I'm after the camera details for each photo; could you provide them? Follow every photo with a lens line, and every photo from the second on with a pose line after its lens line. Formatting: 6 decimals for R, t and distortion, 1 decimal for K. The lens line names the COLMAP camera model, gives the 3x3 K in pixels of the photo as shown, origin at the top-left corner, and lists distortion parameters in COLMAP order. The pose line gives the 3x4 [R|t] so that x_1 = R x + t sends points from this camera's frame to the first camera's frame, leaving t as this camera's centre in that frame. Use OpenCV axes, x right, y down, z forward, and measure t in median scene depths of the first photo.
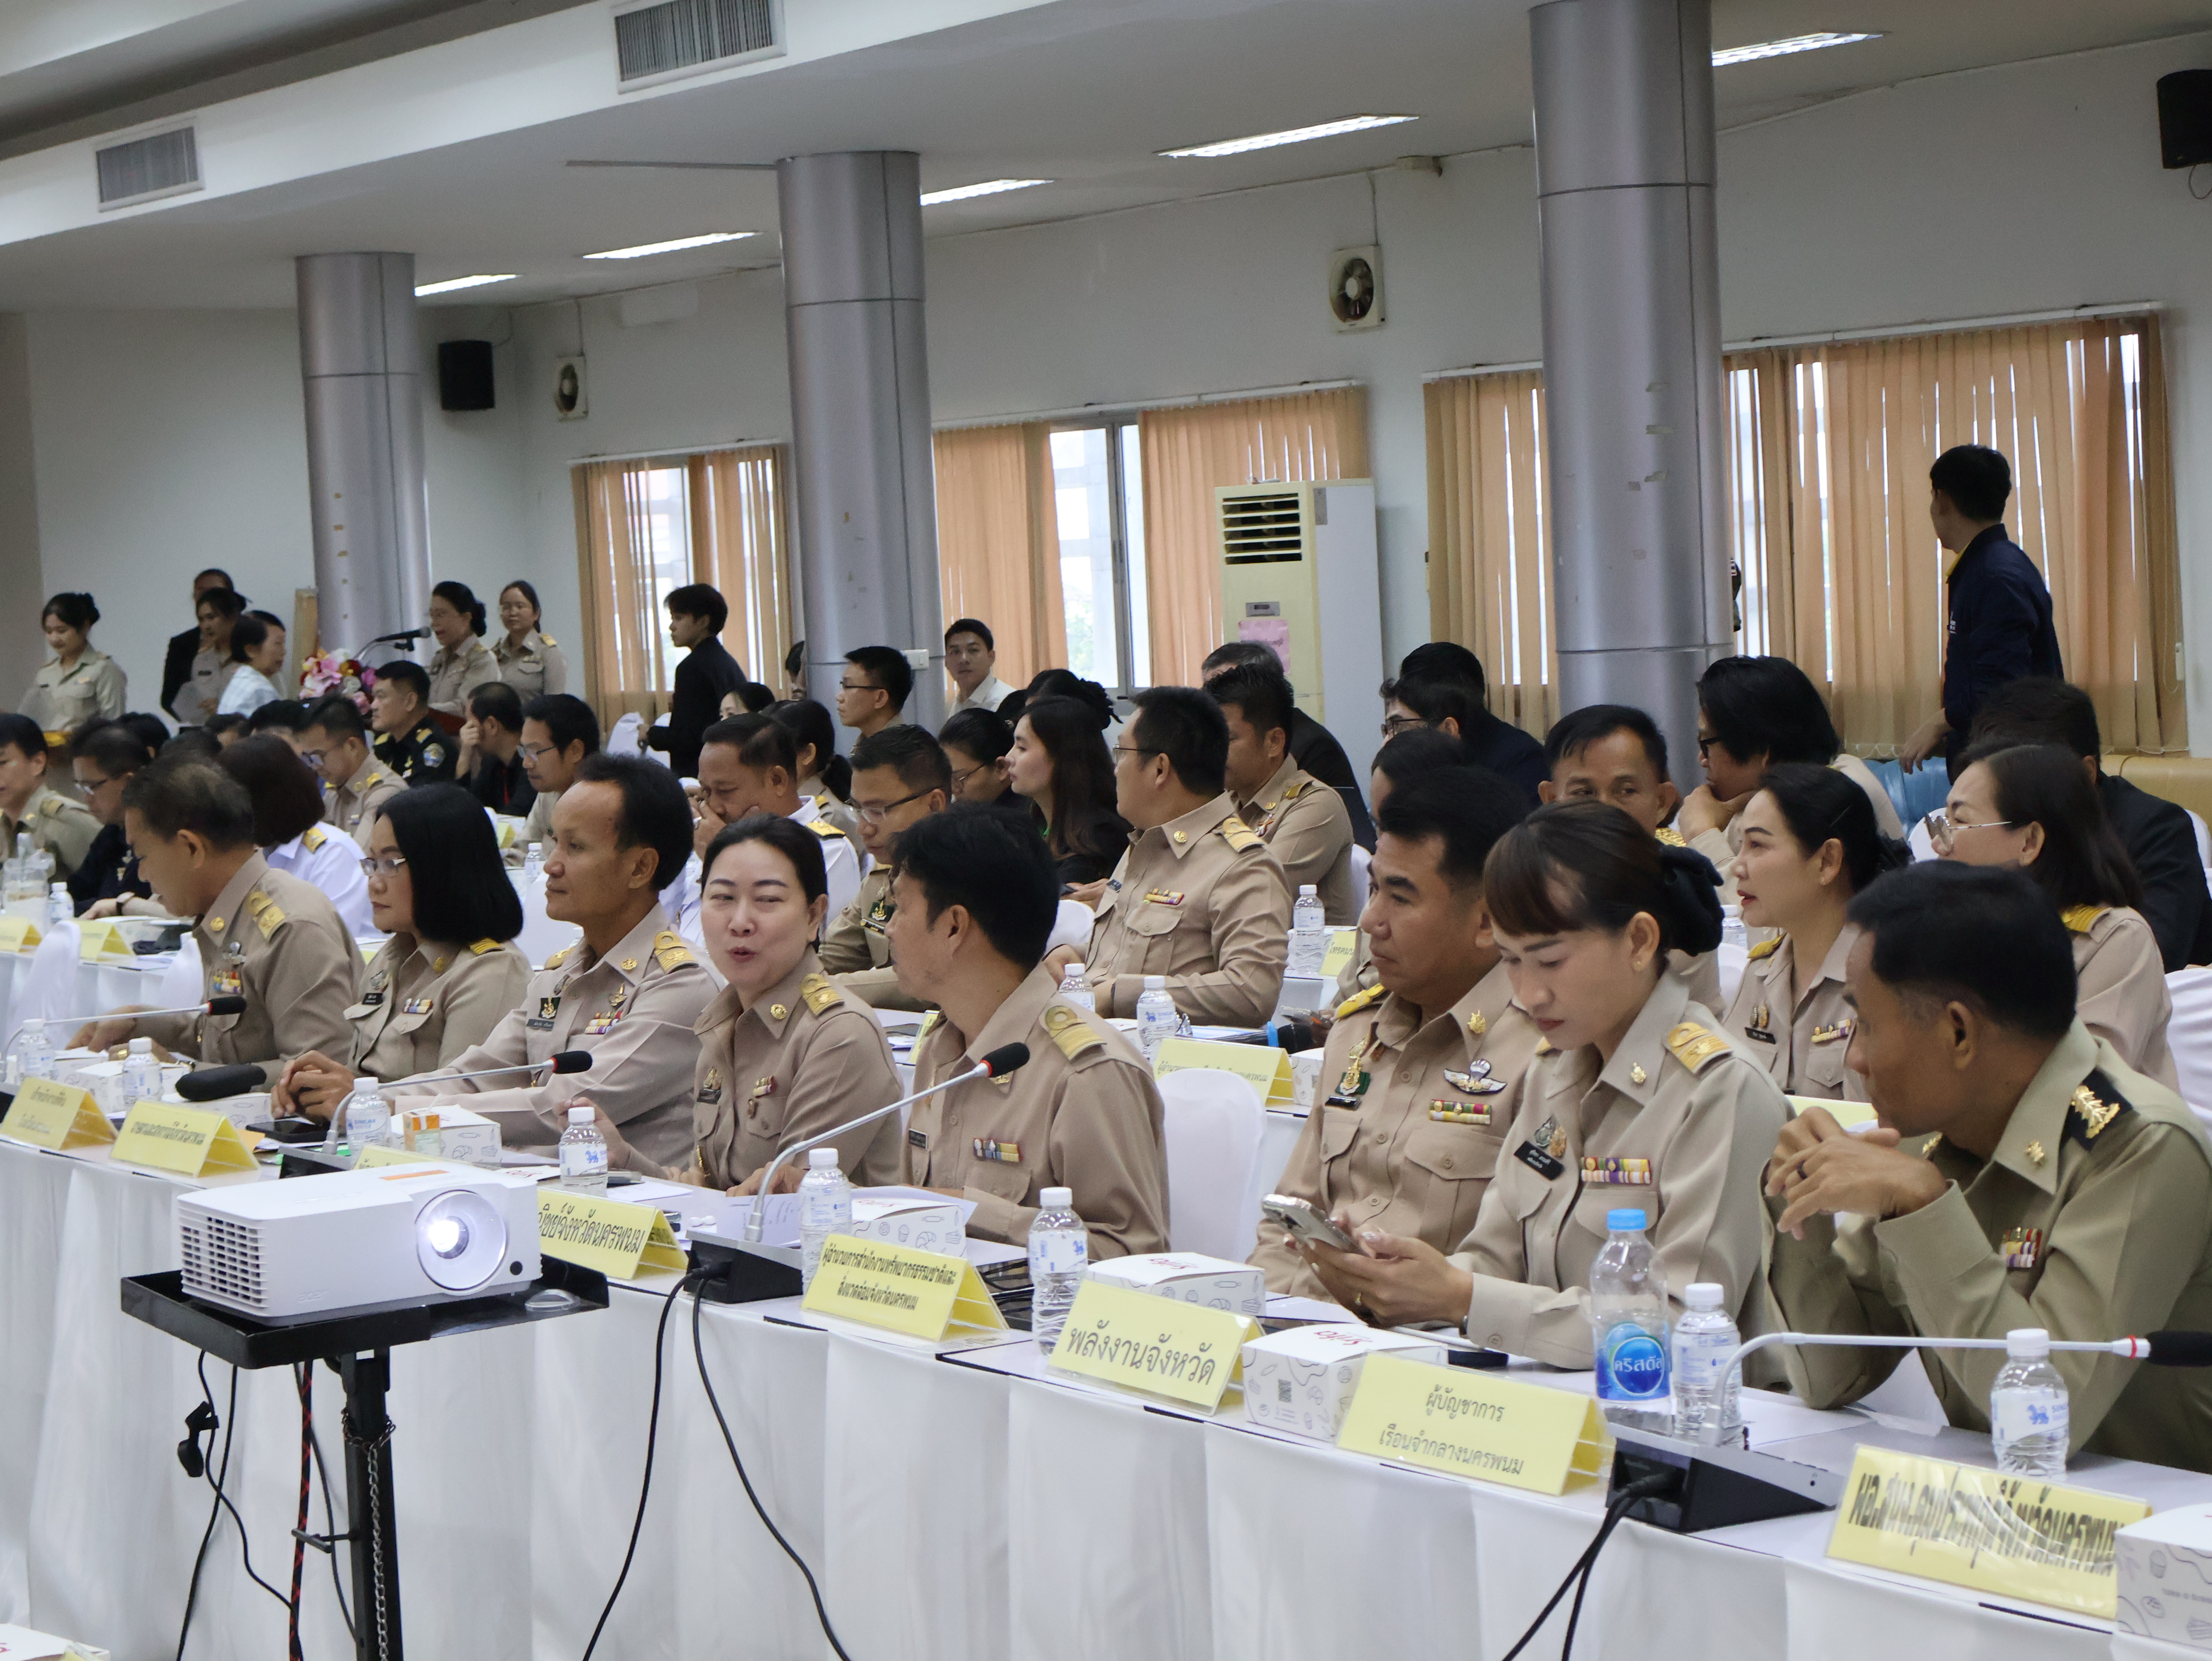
lens RADIAL K [[4254.5, 0, 1101.3], [0, 4254.5, 833.0], [0, 0, 1]] dist [0.000623, 0.000000]
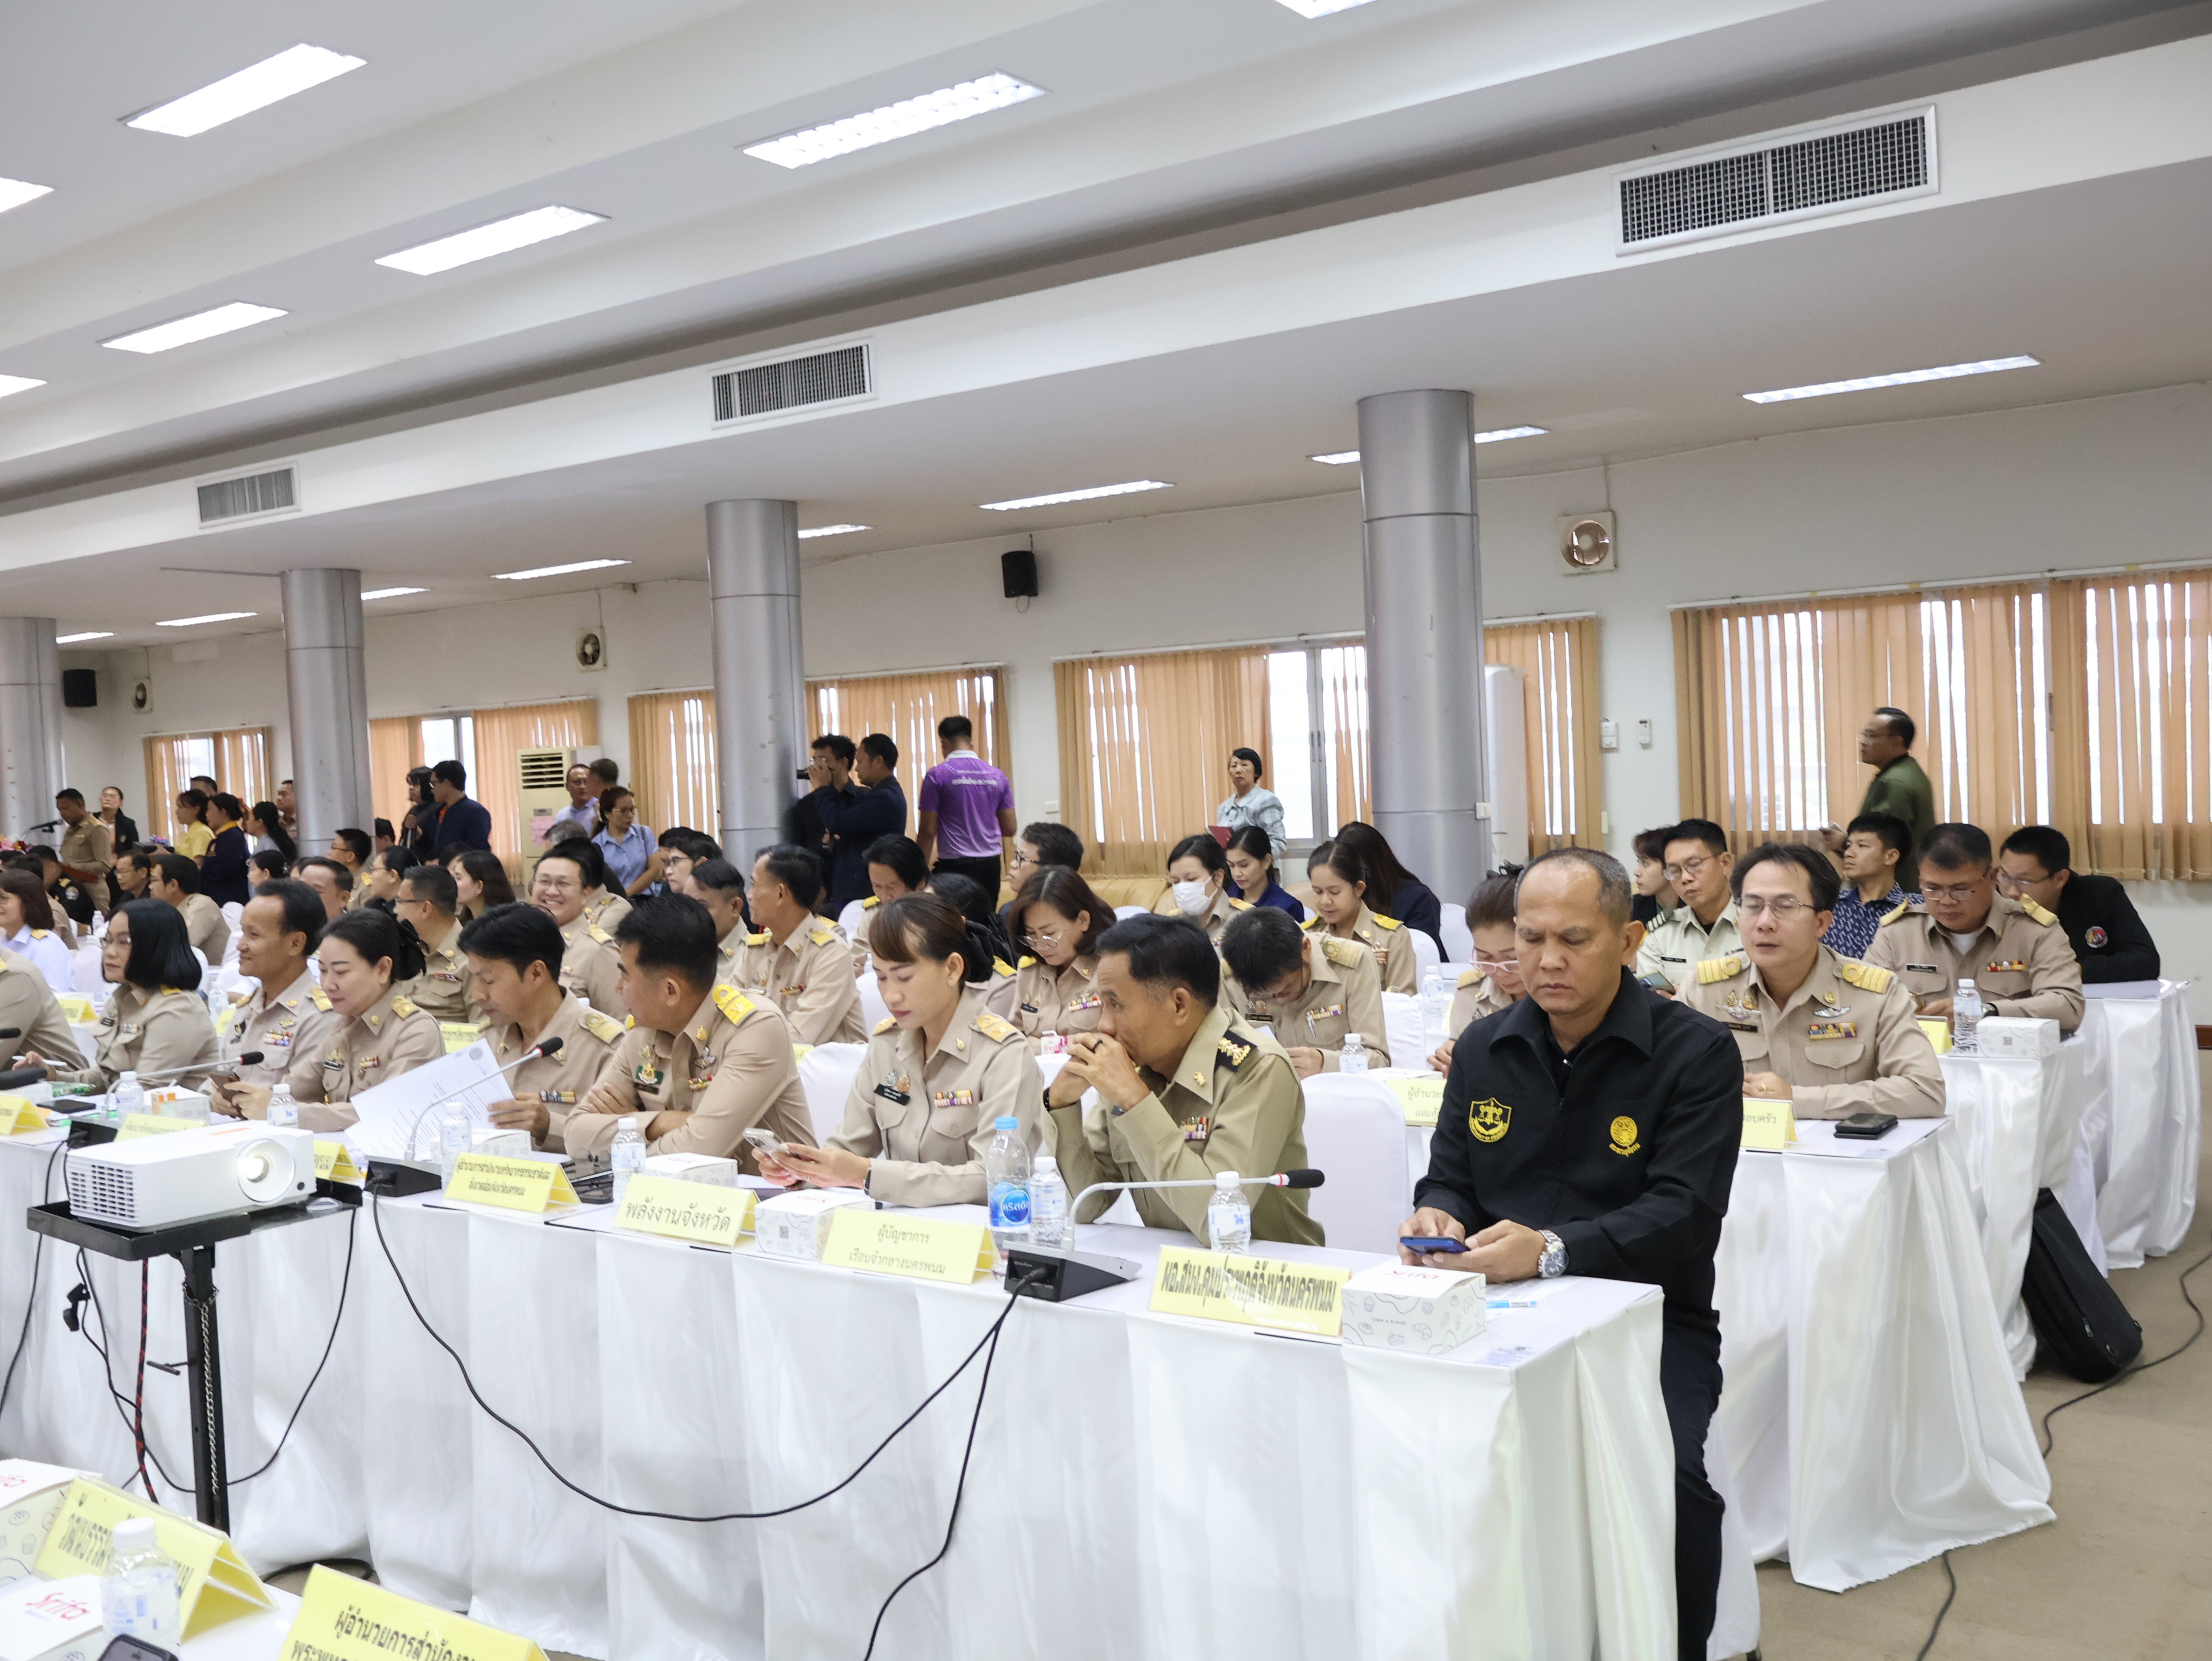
lens RADIAL K [[2073.8, 0, 1115.7], [0, 2073.8, 826.7], [0, 0, 1]] dist [-0.000249, 0.000000]
pose [[0.948906, -0.003934, 0.315533, -0.080758], [0.018898, 0.998836, -0.044377, 0.006001], [-0.314991, 0.048073, 0.947876, 0.132435]]
